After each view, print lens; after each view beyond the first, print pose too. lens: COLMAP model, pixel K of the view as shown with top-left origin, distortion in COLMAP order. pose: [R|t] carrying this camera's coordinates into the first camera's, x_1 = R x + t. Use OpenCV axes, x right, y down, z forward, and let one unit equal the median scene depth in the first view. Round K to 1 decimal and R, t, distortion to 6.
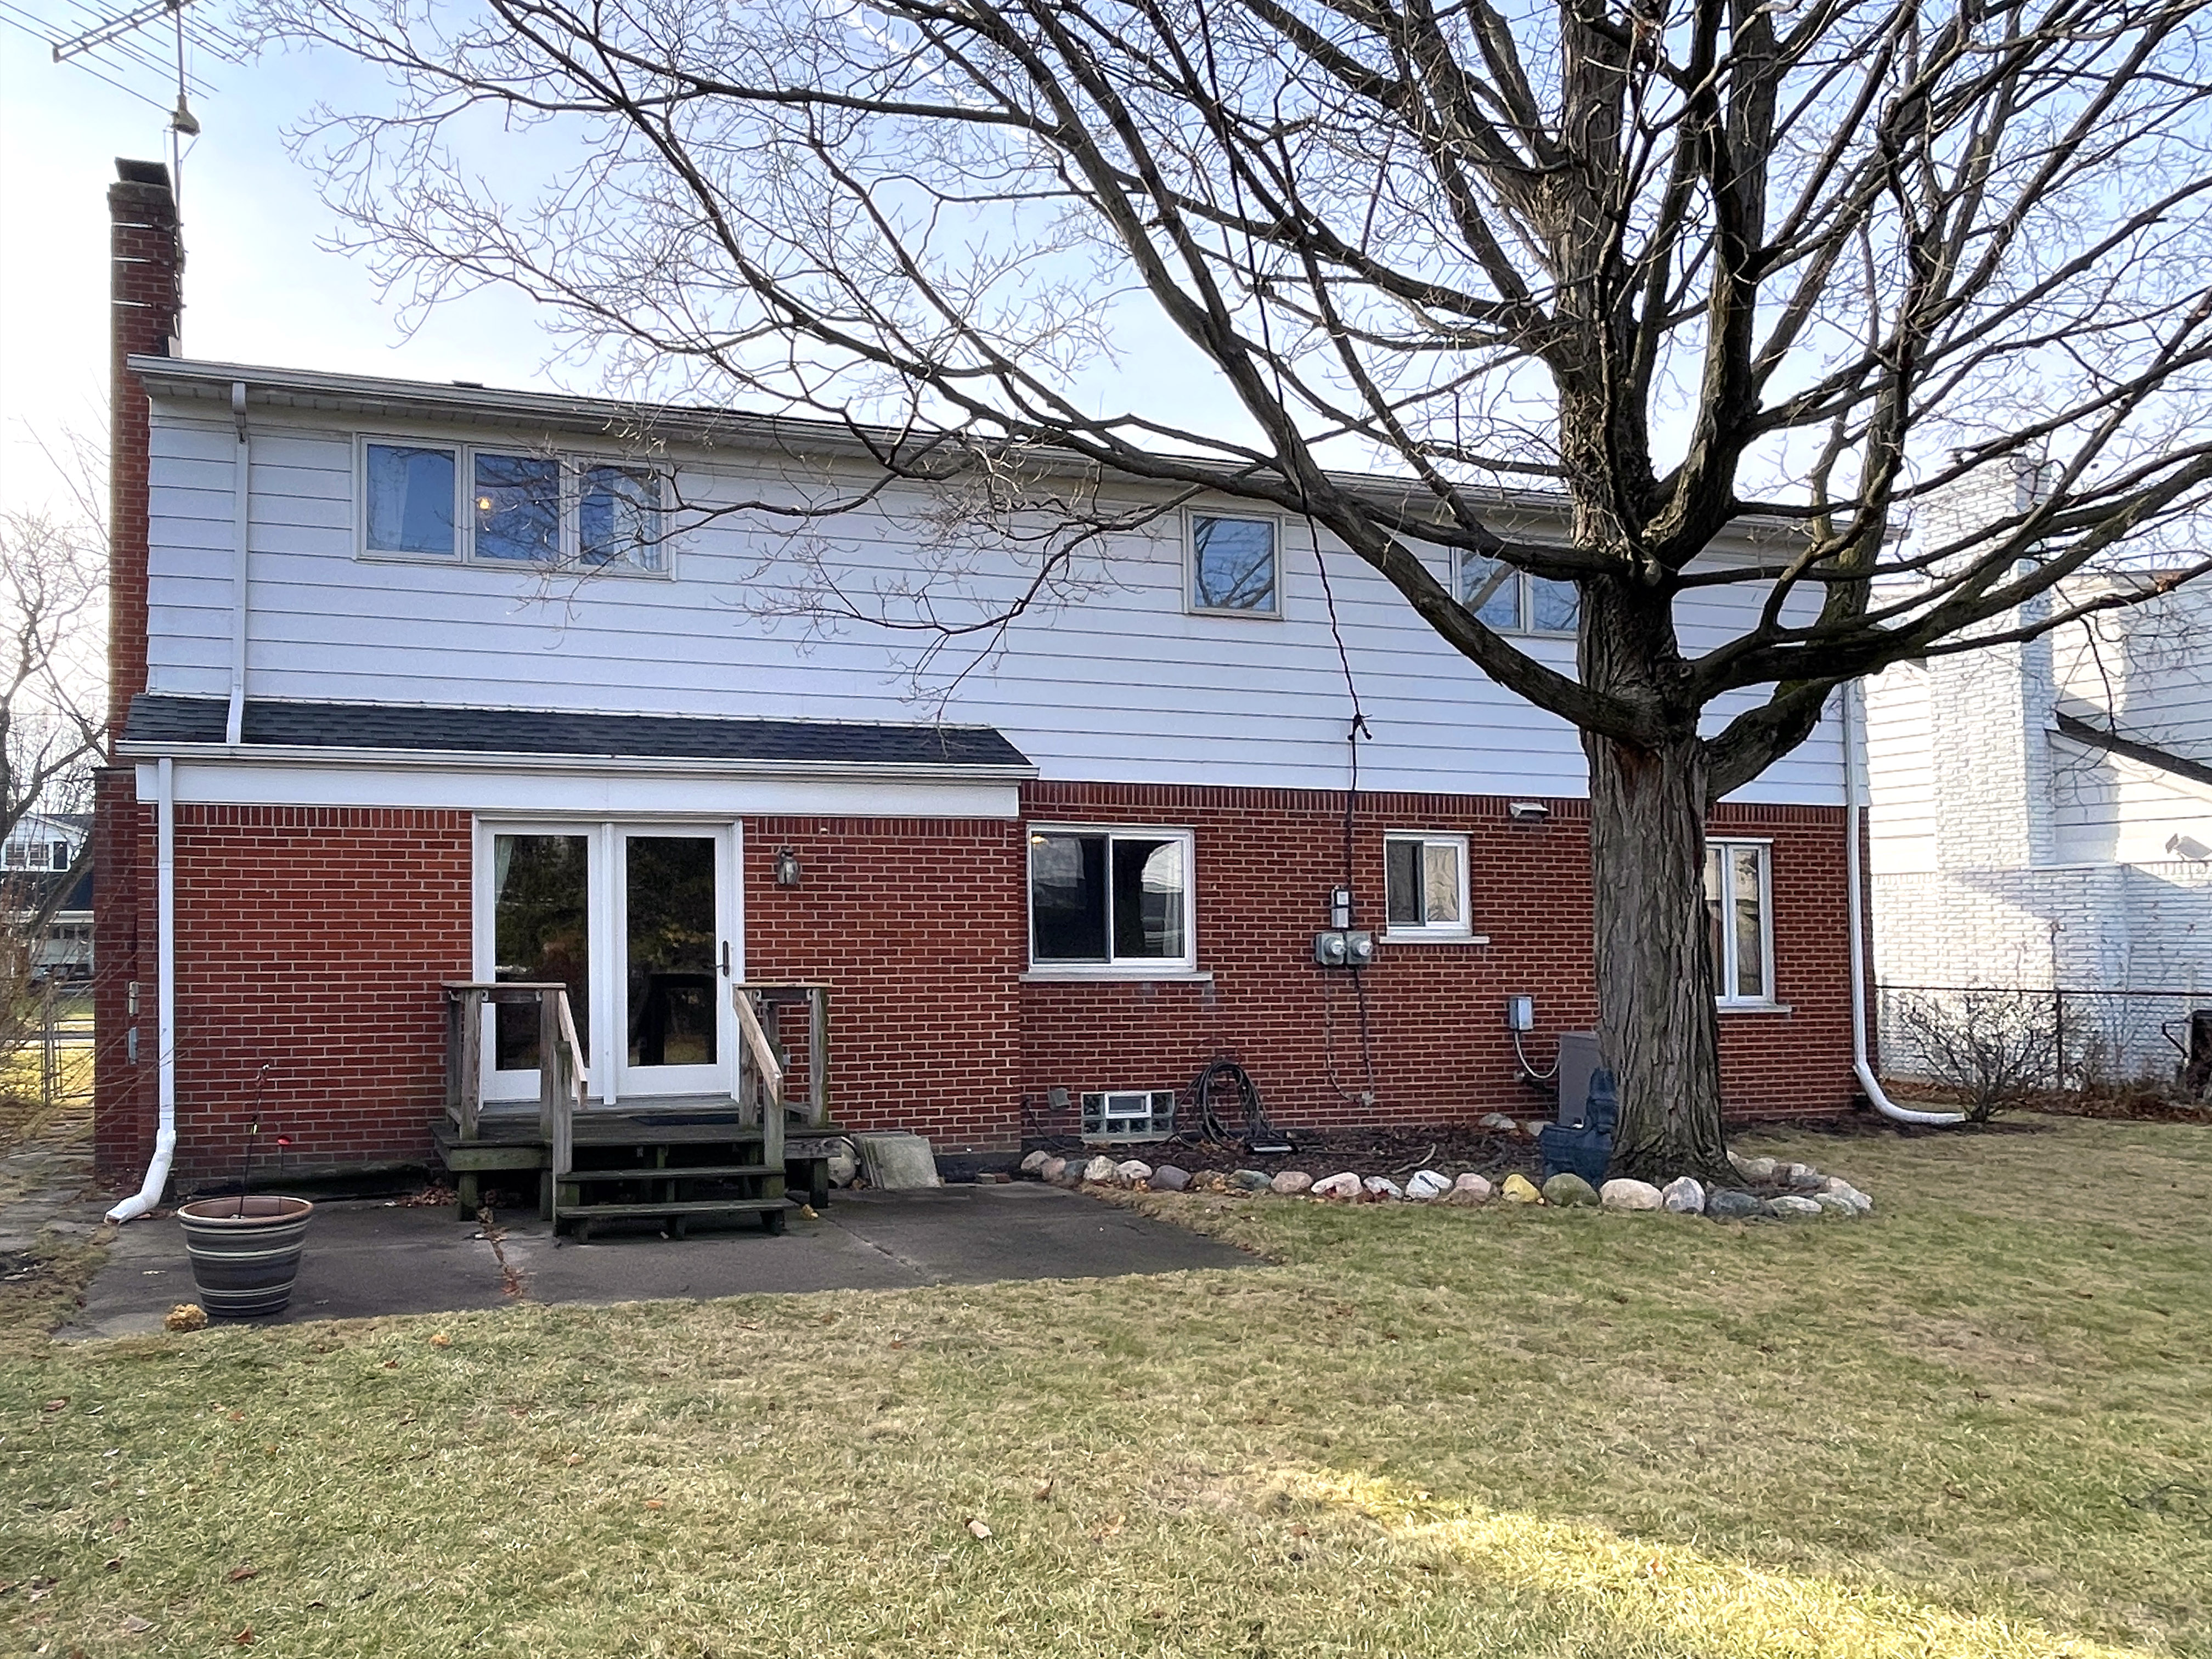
lens RADIAL K [[1712.5, 0, 1092.5], [0, 1712.5, 846.7], [0, 0, 1]] dist [0.012730, -0.007945]
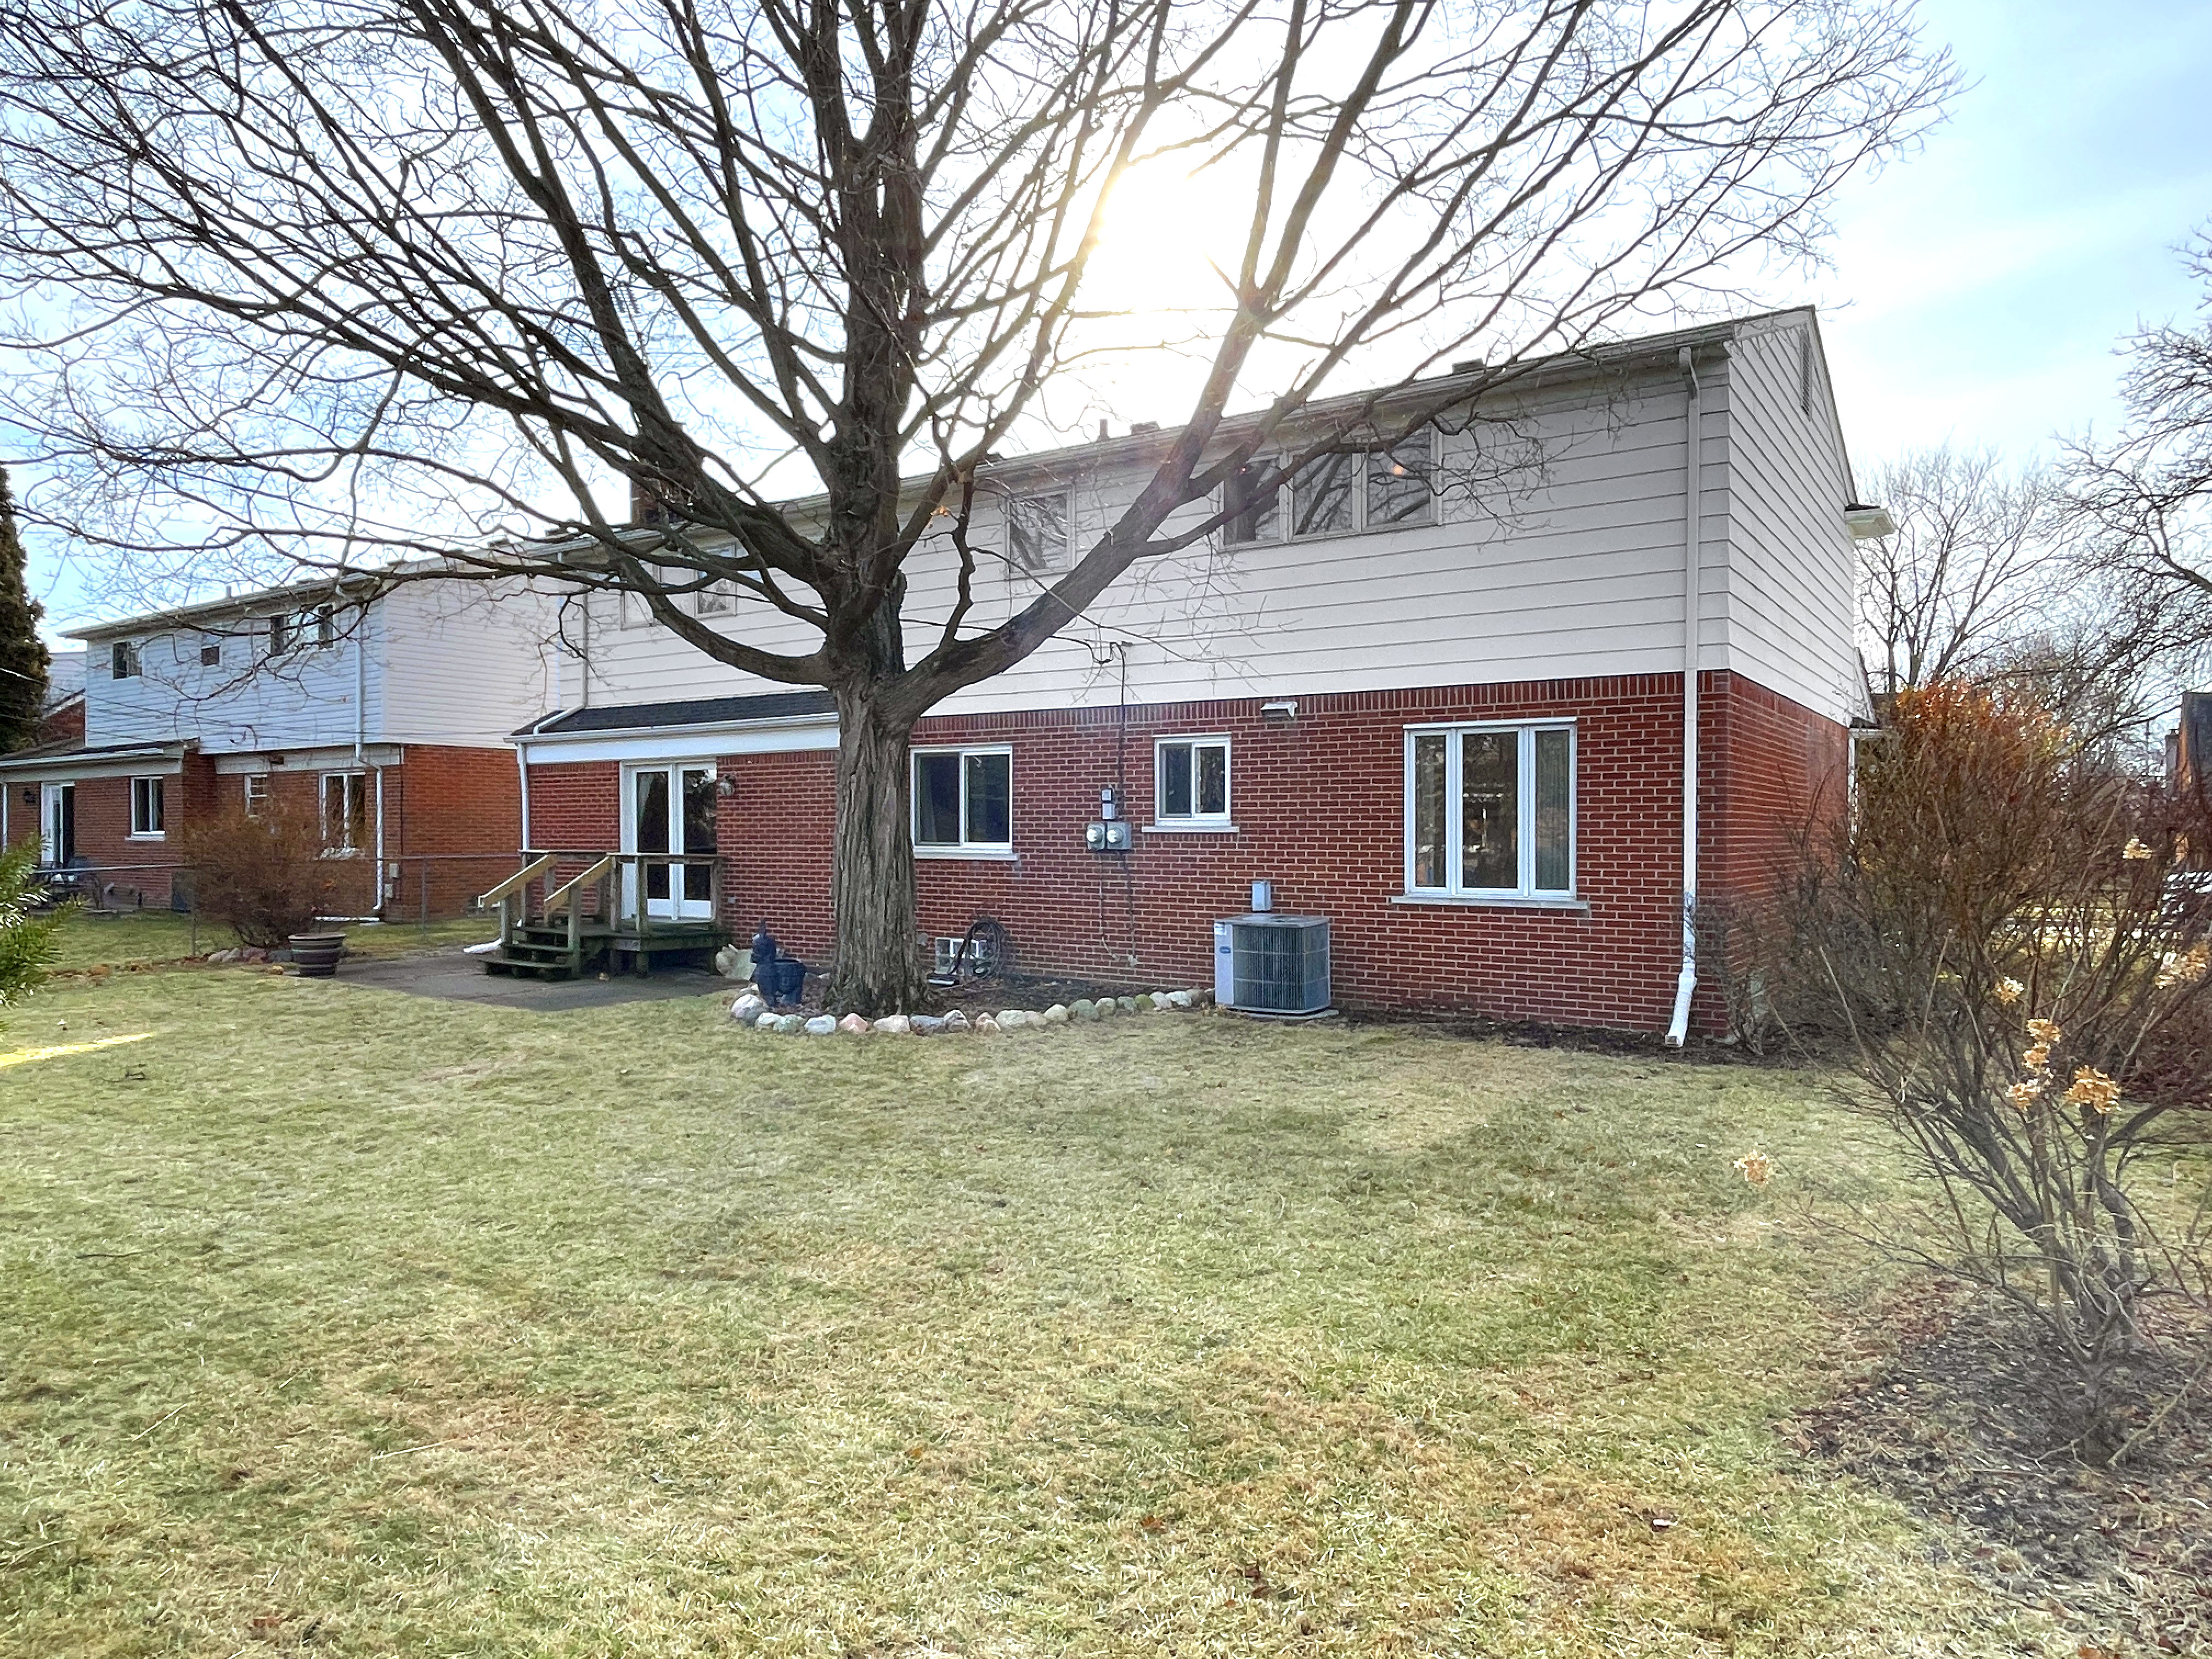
lens RADIAL K [[1449.2, 0, 1099.1], [0, 1449.2, 832.1], [0, 0, 1]] dist [0.000281, 0.000012]
pose [[0.588886, 0.002153, -0.808213, 1.032347], [0.045696, 0.998308, 0.035954, 0.020135], [0.806923, -0.058105, 0.587792, 0.413376]]
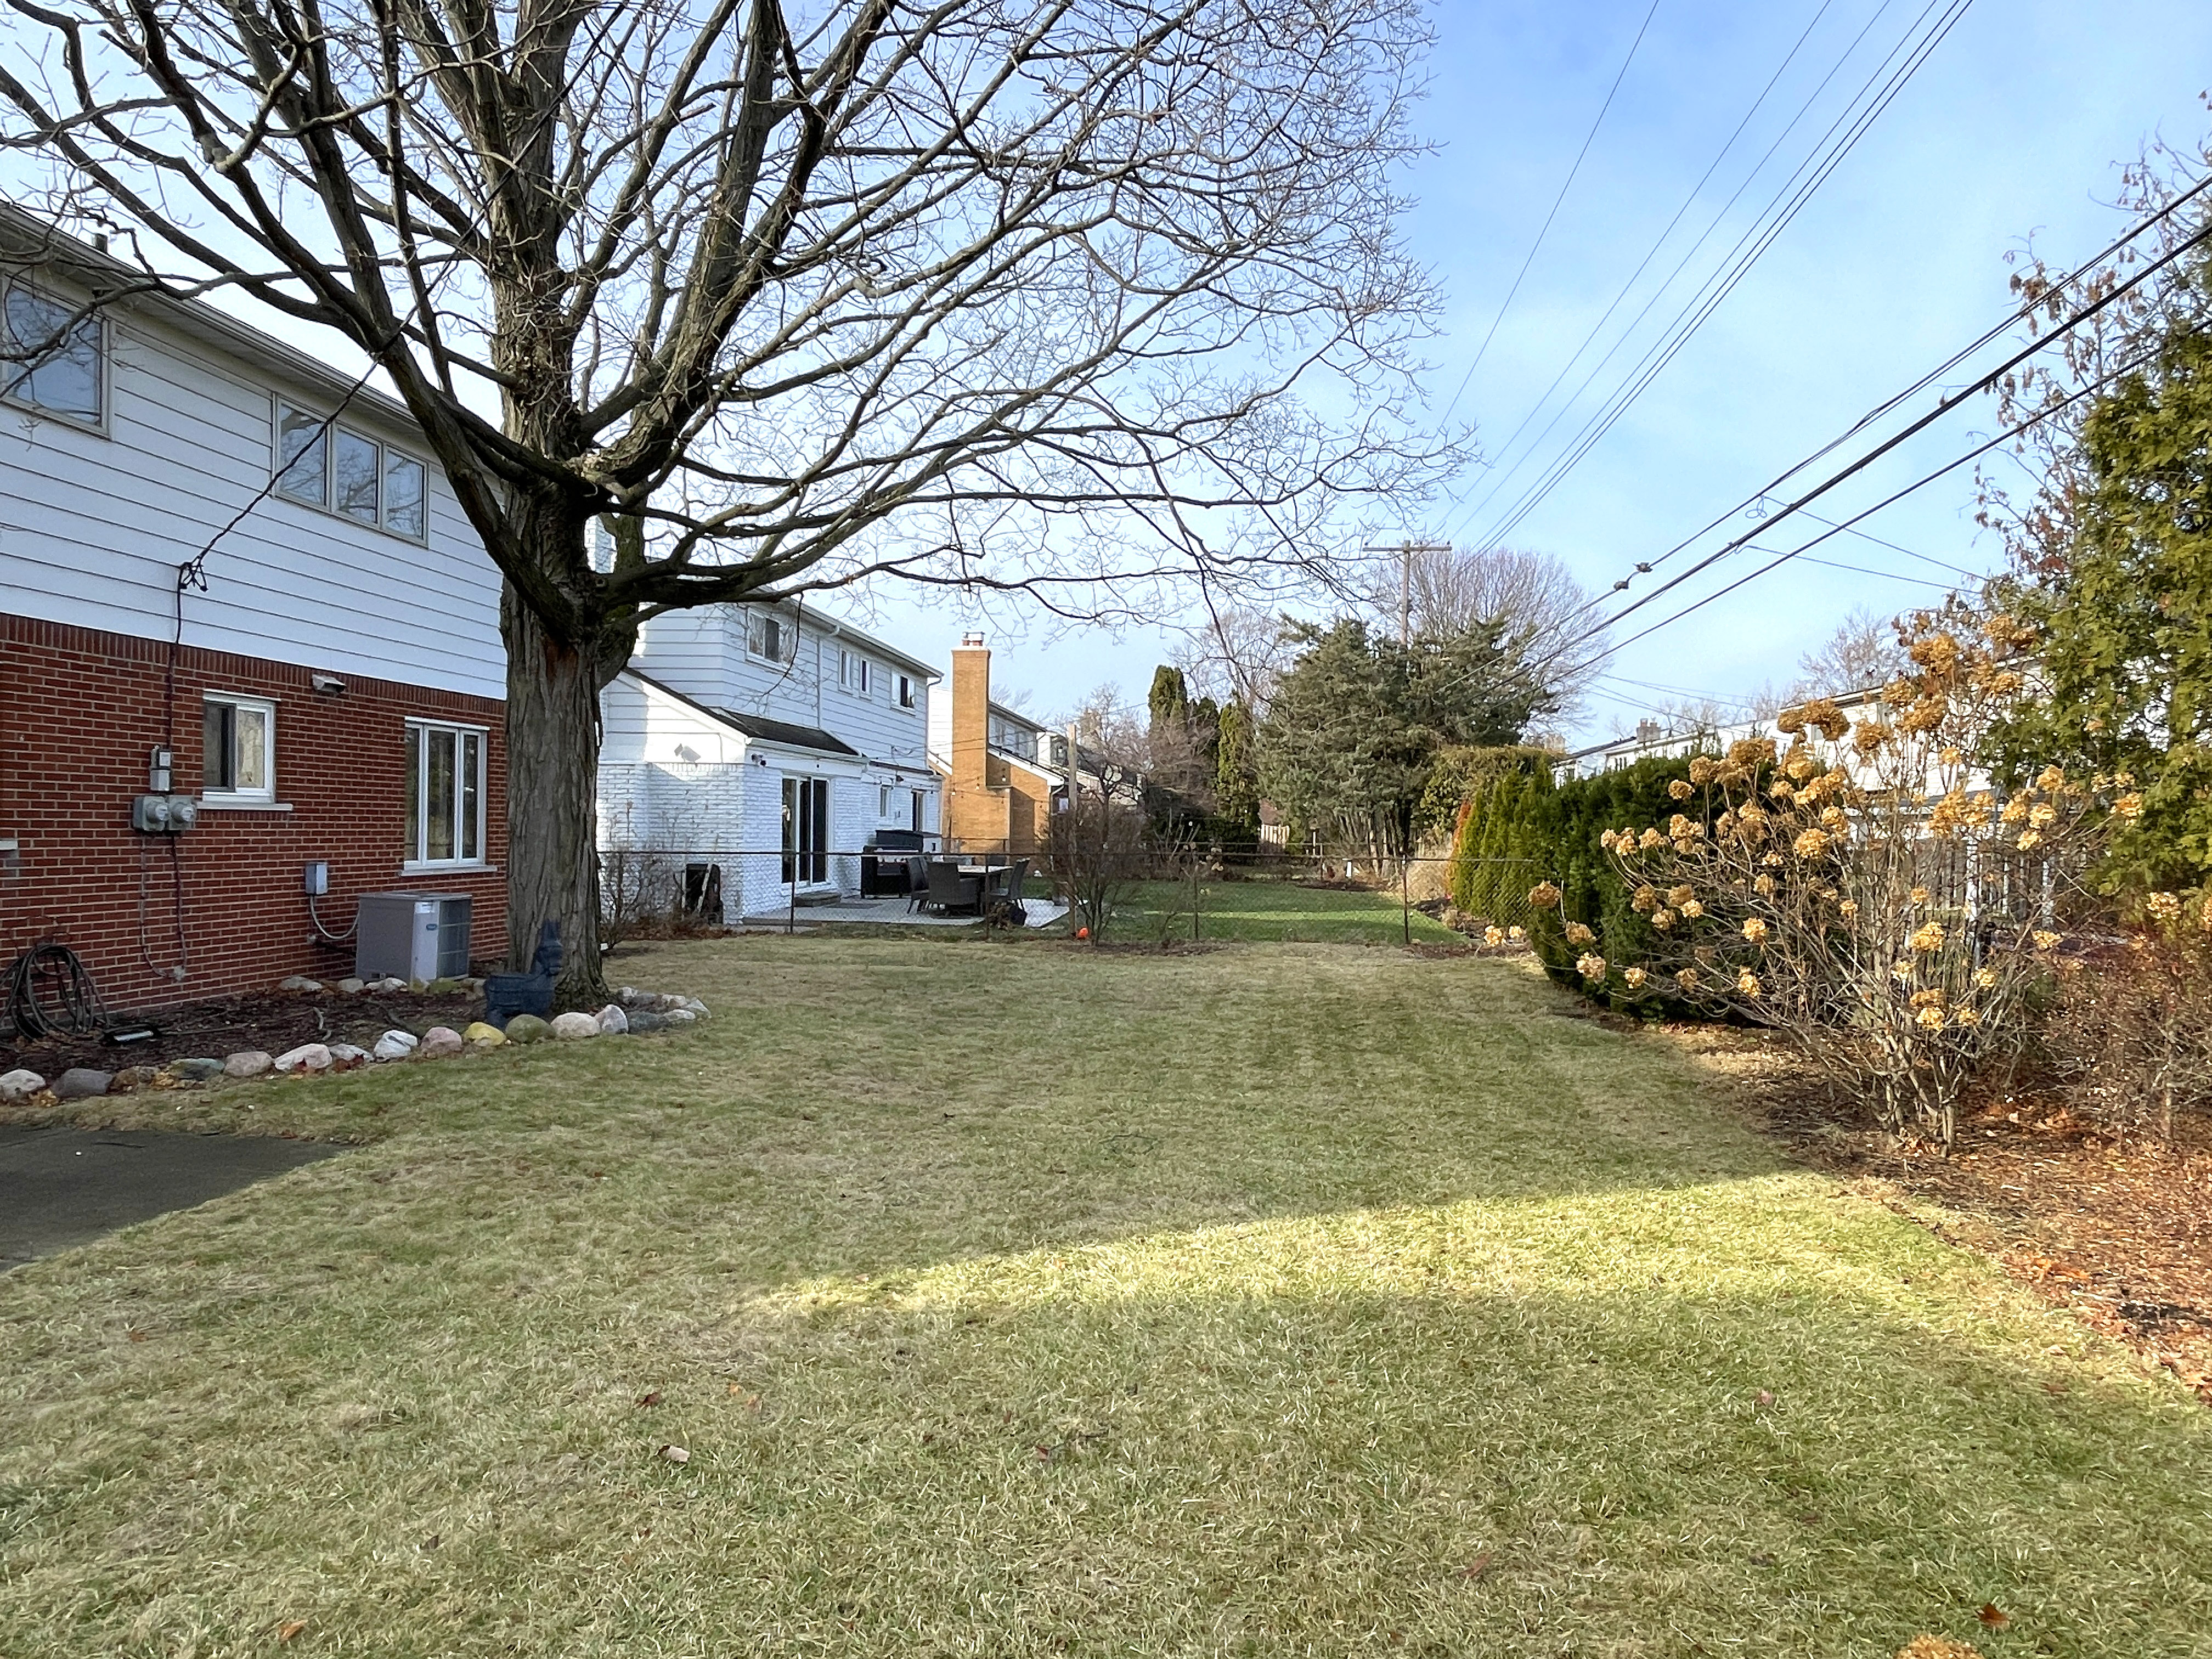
lens RADIAL K [[1311.2, 0, 1093.2], [0, 1311.2, 808.6], [0, 0, 1]] dist [-0.002909, -0.002971]
pose [[0.448168, 0.015612, 0.893813, -0.275021], [-0.054429, 0.998469, 0.009851, 0.023983], [-0.892291, -0.053064, 0.448331, 0.251731]]
